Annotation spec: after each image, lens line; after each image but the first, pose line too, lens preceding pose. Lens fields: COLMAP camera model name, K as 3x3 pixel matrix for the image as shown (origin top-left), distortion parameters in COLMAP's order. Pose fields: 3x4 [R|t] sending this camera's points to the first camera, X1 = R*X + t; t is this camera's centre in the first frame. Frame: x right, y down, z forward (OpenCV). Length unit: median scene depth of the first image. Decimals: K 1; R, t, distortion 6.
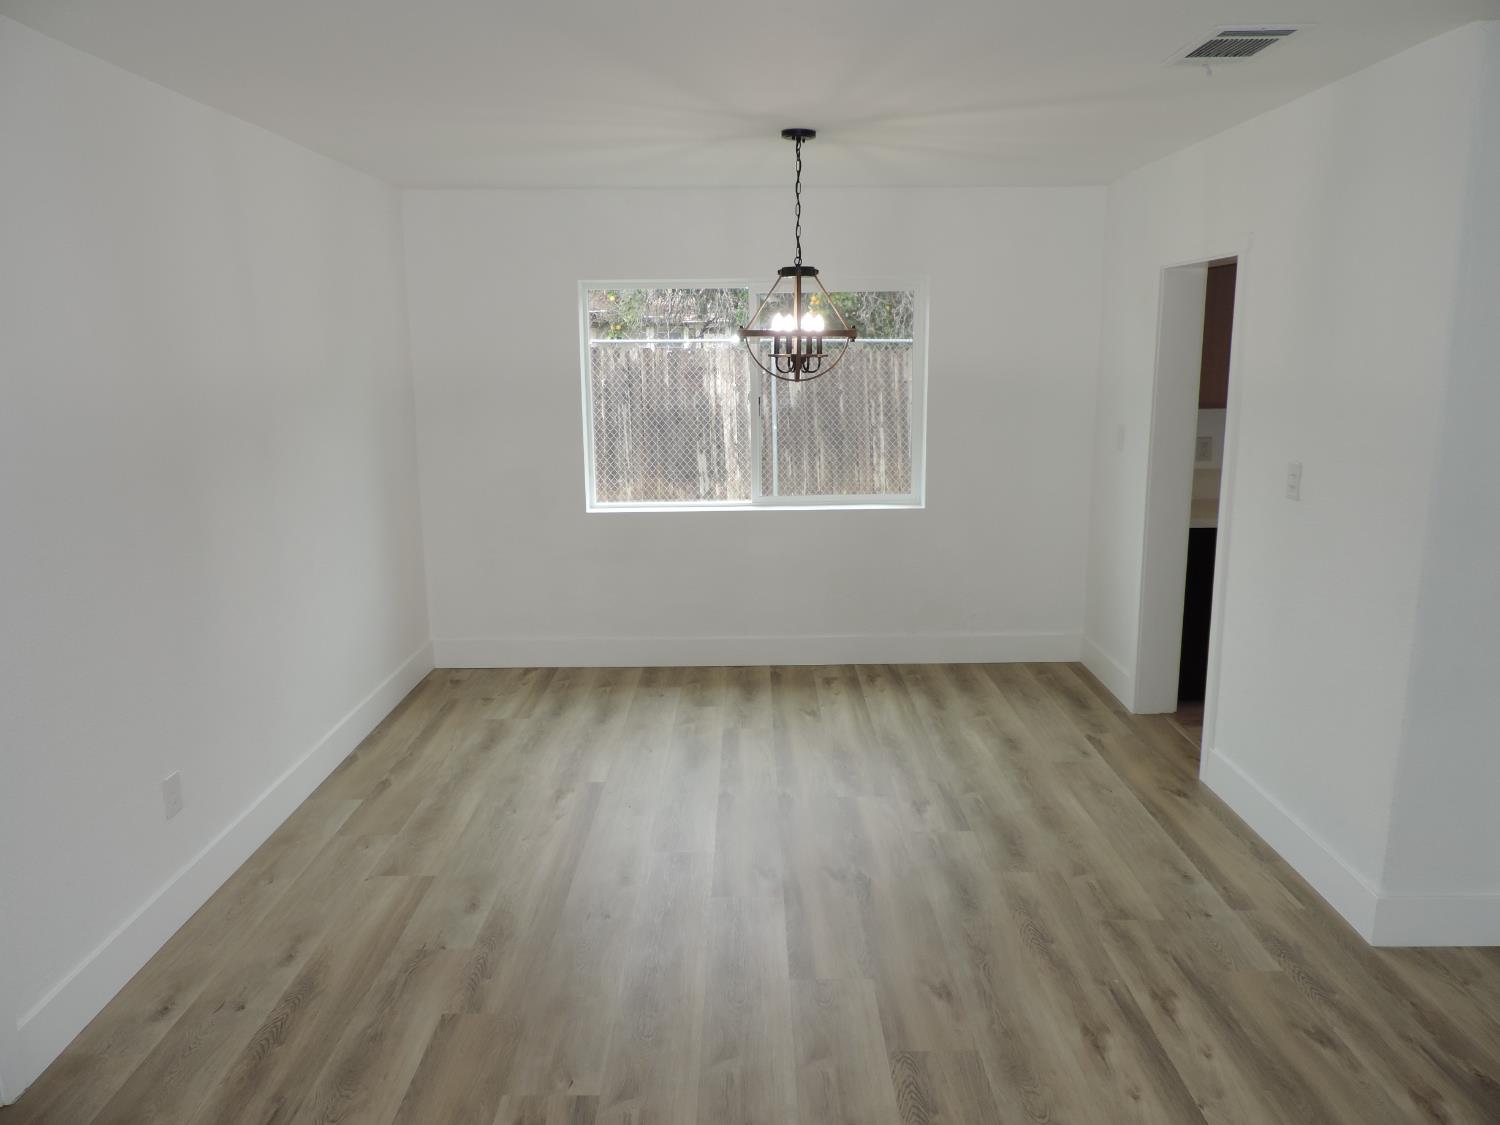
lens RADIAL K [[1061.9, 0, 750.5], [0, 1061.9, 559.0], [0, 0, 1]] dist [-0.020599, 0.004697]
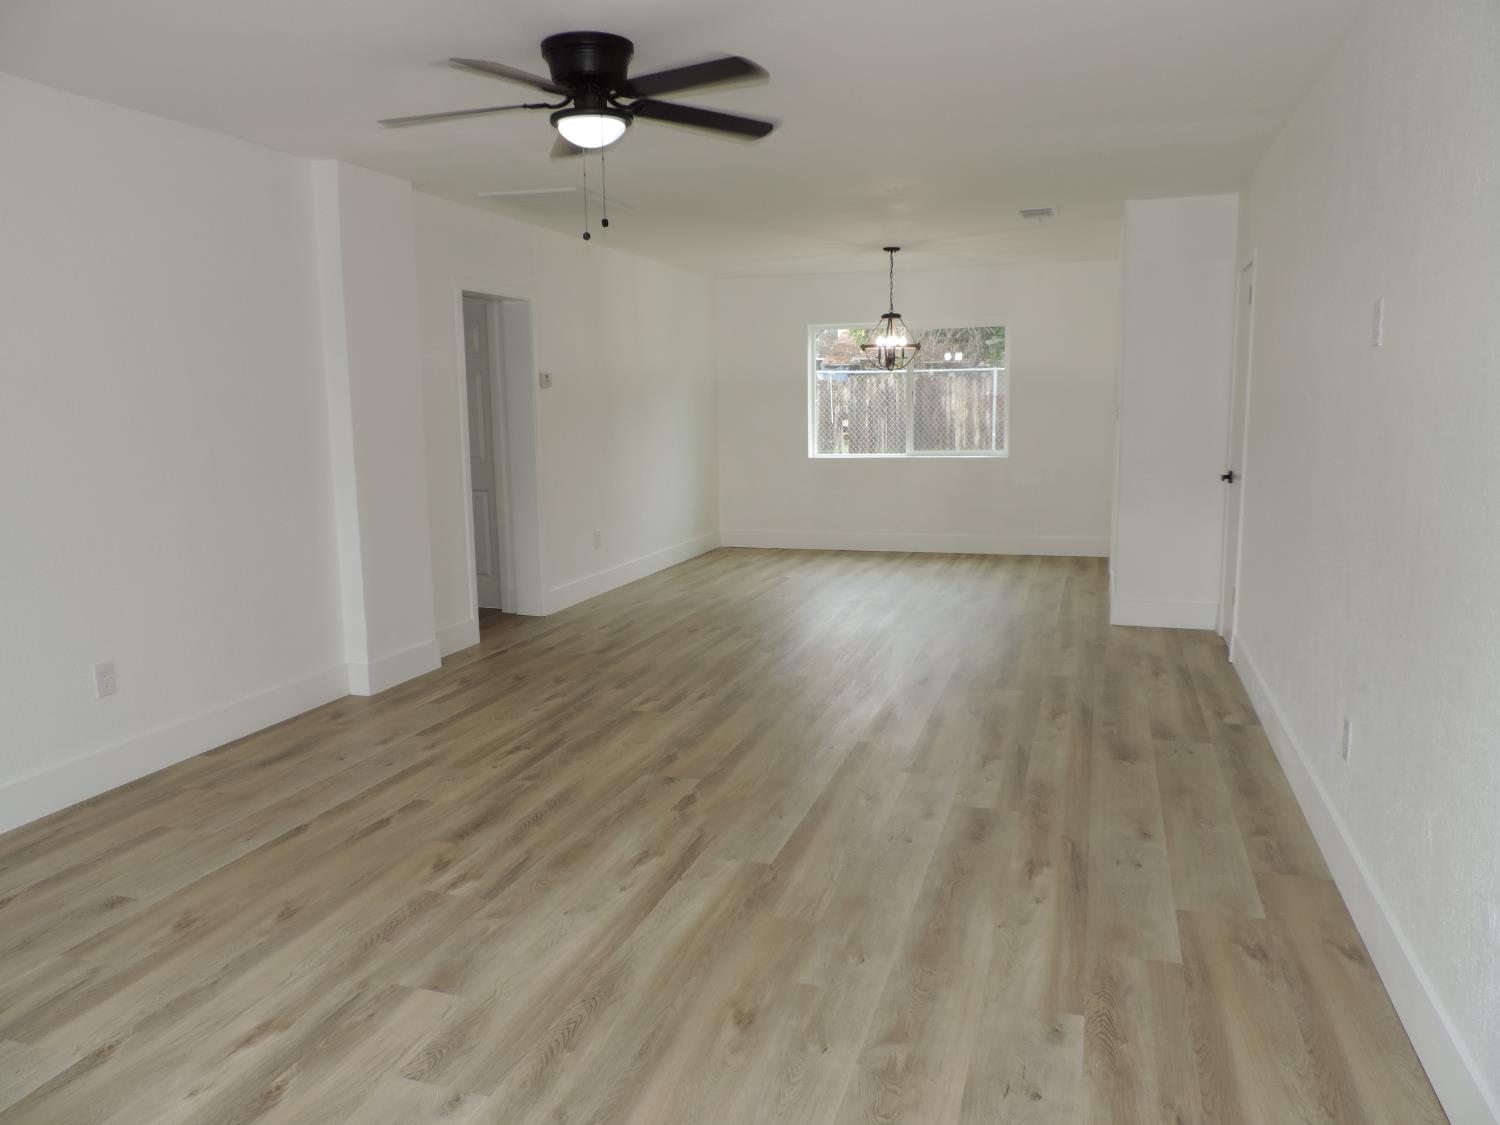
lens RADIAL K [[1063.5, 0, 756.5], [0, 1063.5, 562.8], [0, 0, 1]] dist [-0.022335, 0.002906]
pose [[0.950558, 0.041156, -0.307808, 0.336610], [-0.055114, 0.997802, -0.036787, 0.215231], [0.305617, 0.051933, 0.950737, -0.733448]]
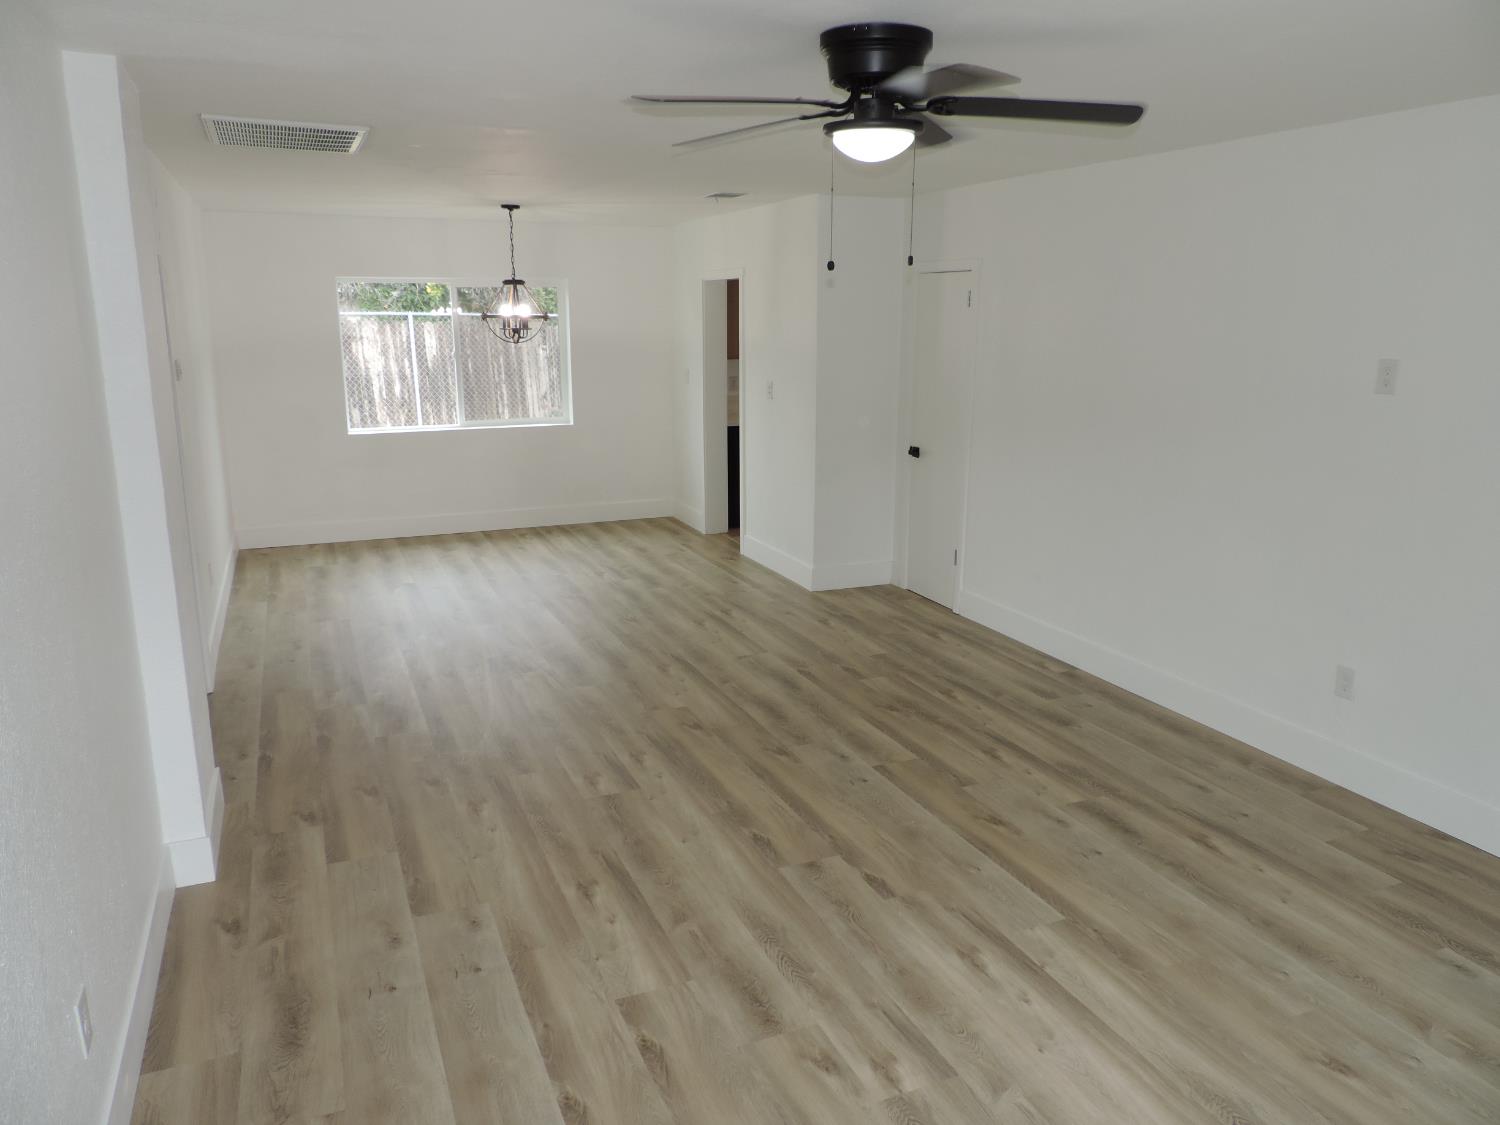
lens RADIAL K [[1061.9, 0, 750.5], [0, 1061.9, 559.0], [0, 0, 1]] dist [-0.020599, 0.004697]
pose [[0.919094, -0.078171, 0.386207, -0.243757], [0.067540, 0.996872, 0.041044, 0.116367], [-0.388207, -0.011639, 0.921499, -0.630771]]
